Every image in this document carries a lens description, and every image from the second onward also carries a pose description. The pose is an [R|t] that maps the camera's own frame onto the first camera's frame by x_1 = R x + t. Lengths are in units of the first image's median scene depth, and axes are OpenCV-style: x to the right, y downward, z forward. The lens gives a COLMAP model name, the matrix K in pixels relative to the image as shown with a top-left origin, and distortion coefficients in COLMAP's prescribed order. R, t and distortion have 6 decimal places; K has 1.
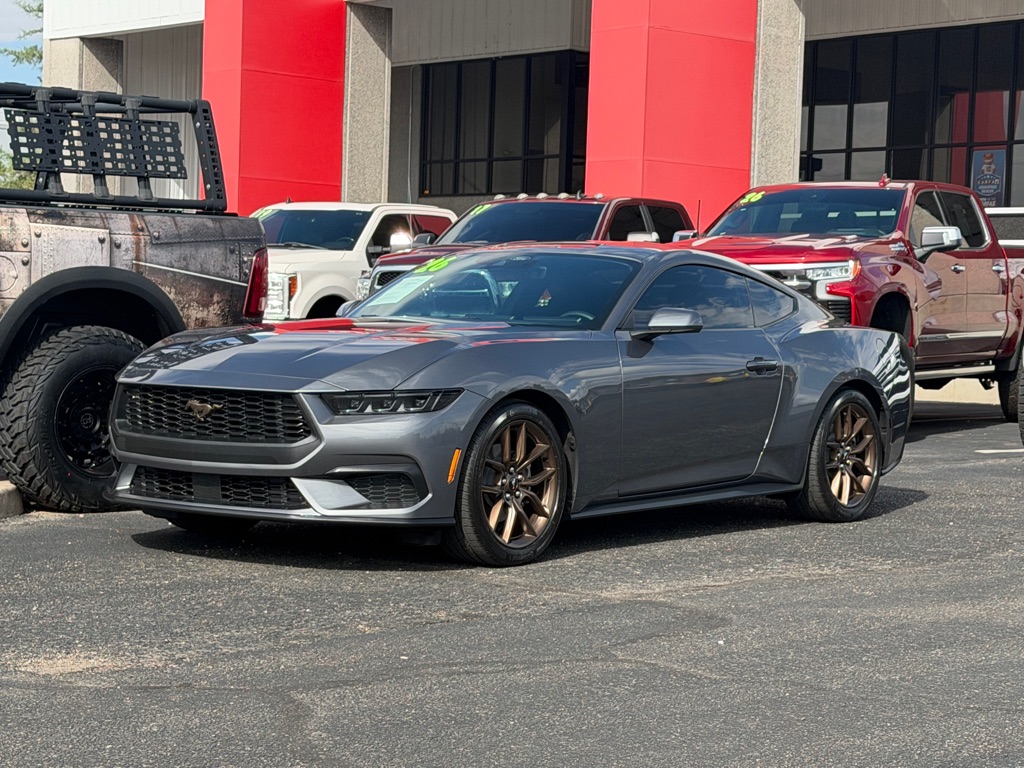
lens RADIAL K [[2269.7, 0, 507.0], [0, 2269.7, 401.1], [0, 0, 1]] dist [0.161762, 0.000000]
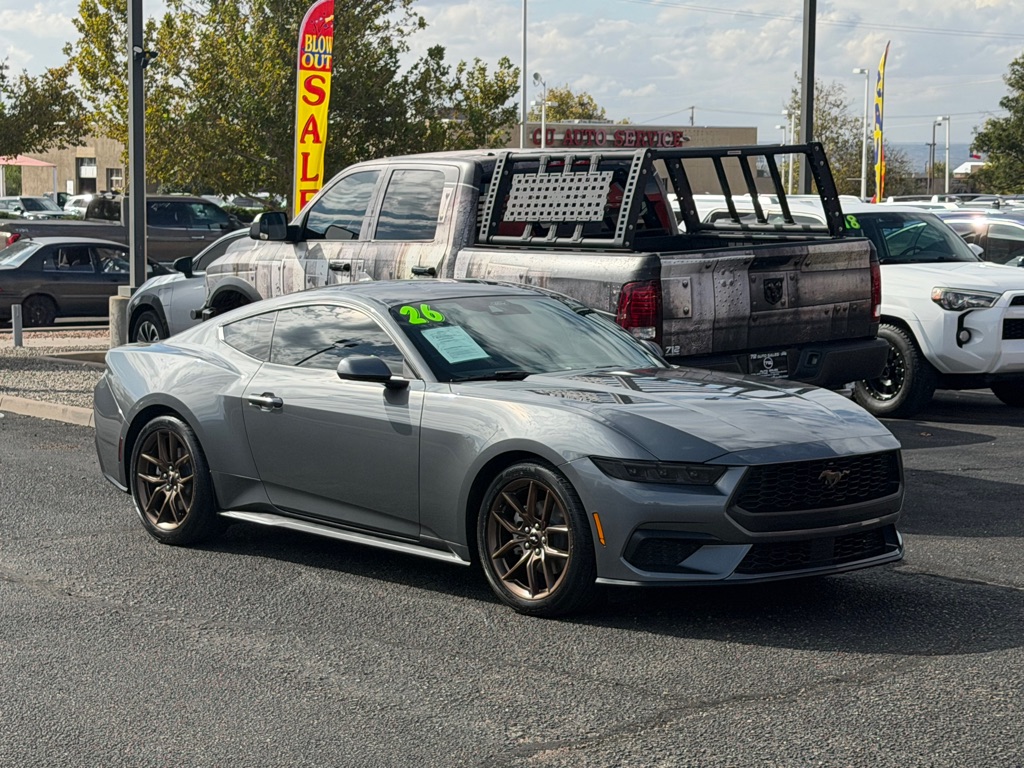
lens RADIAL K [[2269.7, 0, 511.0], [0, 2269.7, 374.0], [0, 0, 1]] dist [0.161762, 0.000000]
pose [[-0.137983, 0.056836, -0.988803, 1.021534], [-0.048754, 0.996752, 0.064096, -0.094194], [0.989234, 0.057052, -0.134764, 1.138450]]
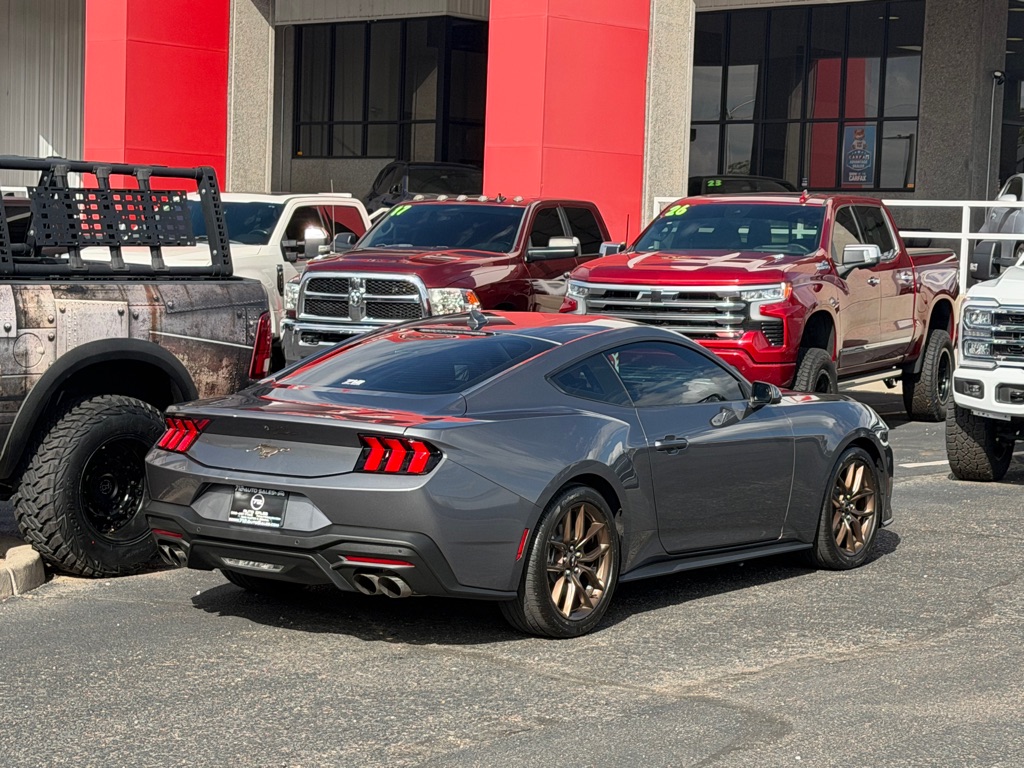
lens RADIAL K [[2269.7, 0, 515.7], [0, 2269.7, 397.6], [0, 0, 1]] dist [0.161762, 0.000000]
pose [[0.996634, -0.001653, 0.081961, -0.082857], [-0.001113, 0.999432, 0.033685, -0.065507], [-0.081970, -0.033663, 0.996066, -0.038181]]
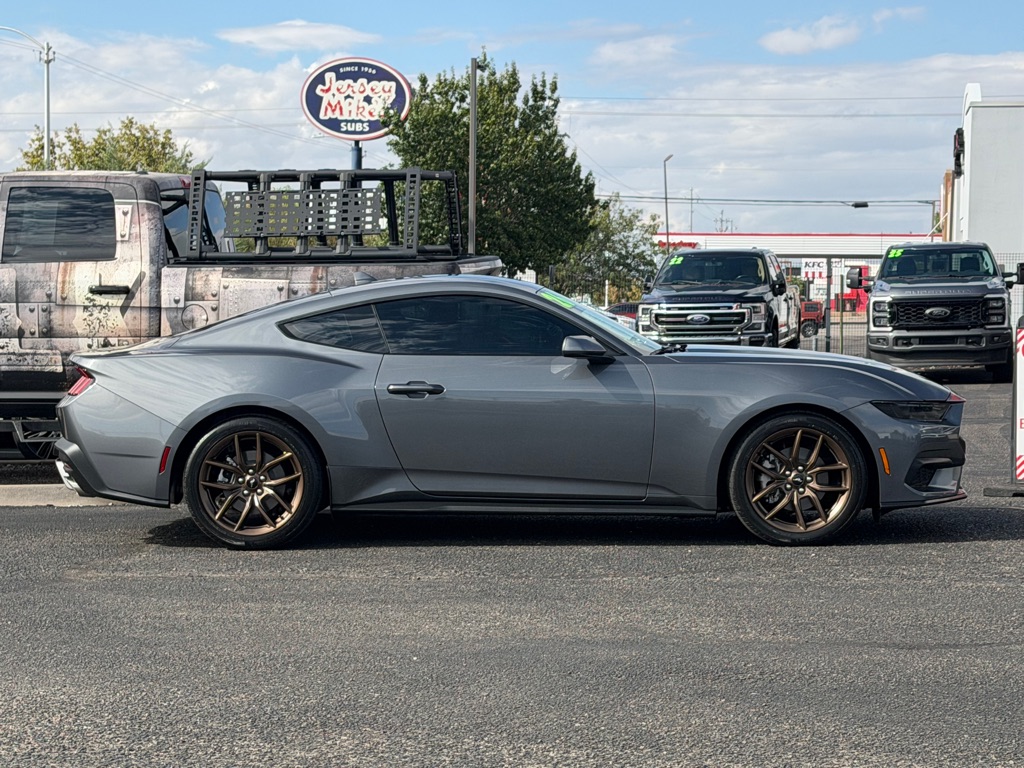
lens RADIAL K [[2269.7, 0, 516.4], [0, 2269.7, 392.0], [0, 0, 1]] dist [0.161762, 0.000000]
pose [[0.624382, 0.005007, -0.781103, 0.875089], [-0.014001, 0.999891, -0.004782, -0.008516], [0.780994, 0.013922, 0.624384, 0.305739]]
